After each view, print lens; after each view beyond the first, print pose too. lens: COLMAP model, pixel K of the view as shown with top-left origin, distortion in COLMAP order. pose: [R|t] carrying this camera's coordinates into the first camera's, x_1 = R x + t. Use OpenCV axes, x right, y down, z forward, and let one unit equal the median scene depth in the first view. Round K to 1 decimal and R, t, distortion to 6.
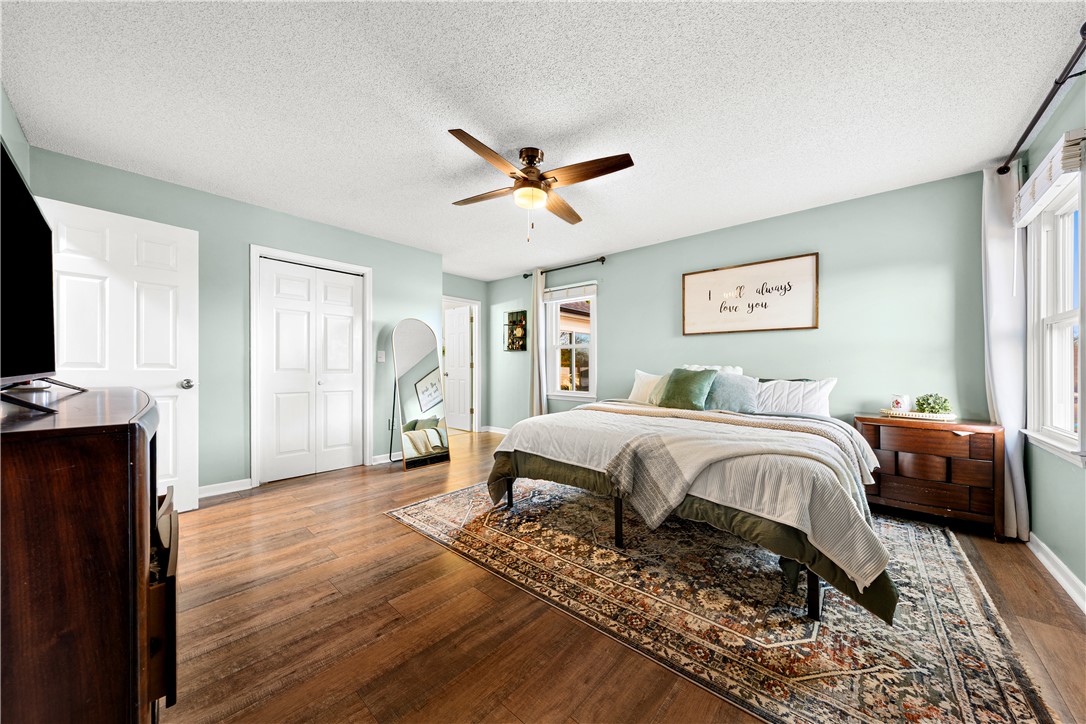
lens RADIAL K [[375.3, 0, 539.5], [0, 375.3, 366.5], [0, 0, 1]] dist [-0.001119, -0.000051]
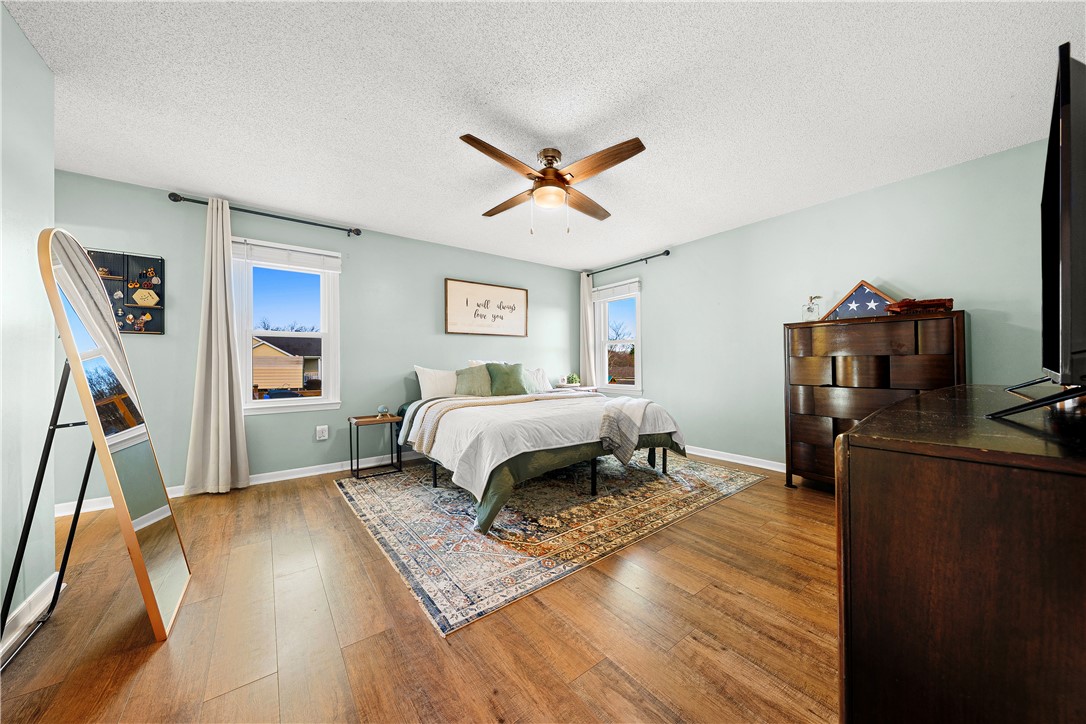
lens RADIAL K [[367.0, 0, 544.3], [0, 367.0, 355.9], [0, 0, 1]] dist [-0.000196, 0.000004]
pose [[0.180613, 0.008804, 0.983515, -1.070819], [0.006030, 0.999931, -0.010058, -0.007848], [-0.983536, 0.007747, 0.180548, 0.891456]]
